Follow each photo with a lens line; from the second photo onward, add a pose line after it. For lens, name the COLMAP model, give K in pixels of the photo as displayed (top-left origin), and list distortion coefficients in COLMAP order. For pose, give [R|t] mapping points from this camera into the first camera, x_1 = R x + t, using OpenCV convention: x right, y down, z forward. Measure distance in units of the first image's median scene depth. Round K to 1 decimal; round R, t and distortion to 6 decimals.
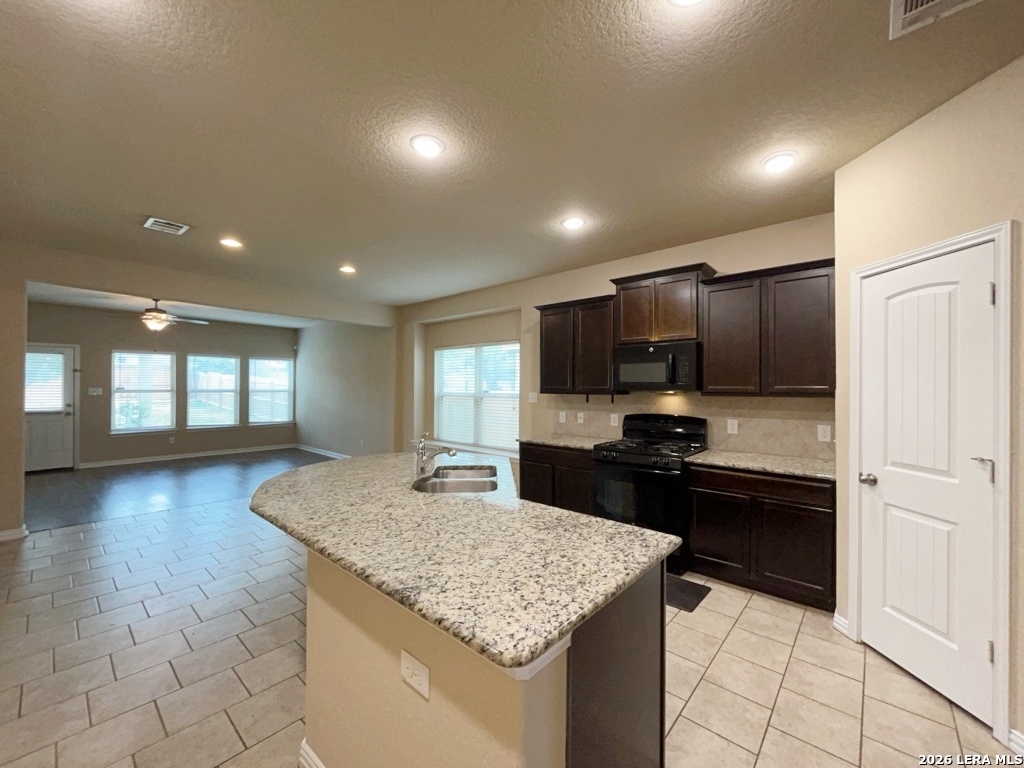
lens RADIAL K [[413.2, 0, 514.4], [0, 413.2, 385.0], [0, 0, 1]] dist [-0.002496, -0.000465]
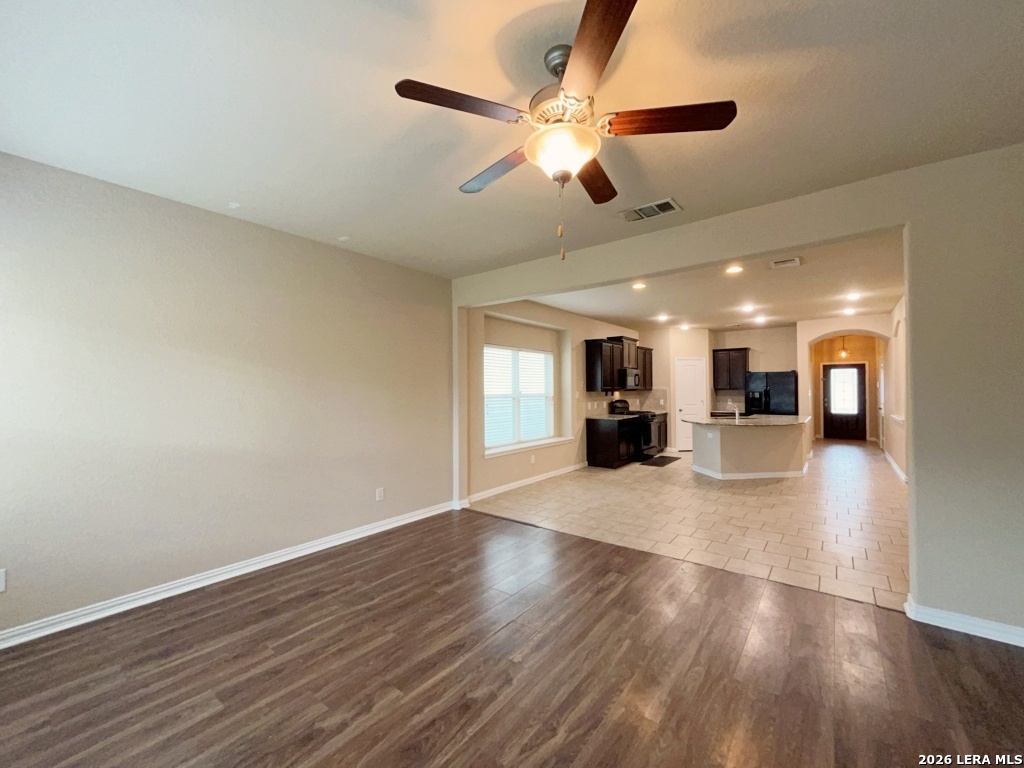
lens RADIAL K [[413.2, 0, 514.4], [0, 413.2, 385.0], [0, 0, 1]] dist [-0.002496, -0.000465]
pose [[-0.061088, 0.005385, 0.998118, -1.564928], [-0.000587, 0.999985, -0.005431, 0.003141], [-0.998132, -0.000917, -0.061084, 1.450625]]
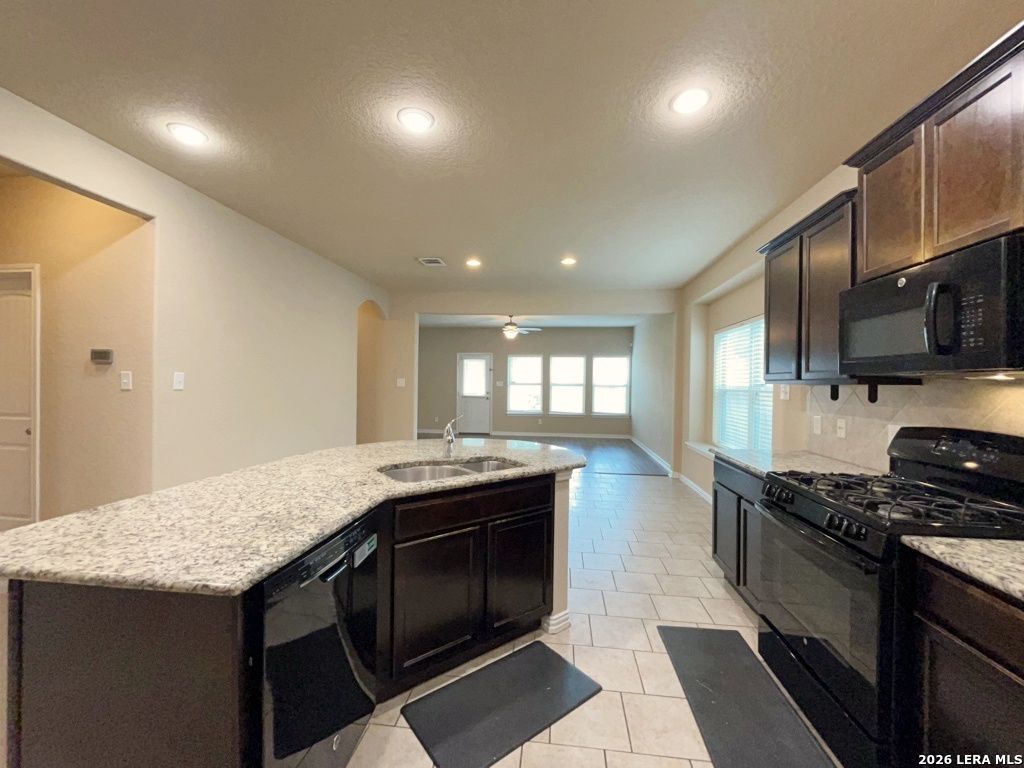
lens RADIAL K [[413.2, 0, 514.4], [0, 413.2, 385.0], [0, 0, 1]] dist [-0.002496, -0.000465]
pose [[0.568660, 0.006662, -0.822545, 0.367795], [-0.005567, 0.999975, 0.004250, 0.021367], [0.822554, 0.002163, 0.568684, 0.319443]]
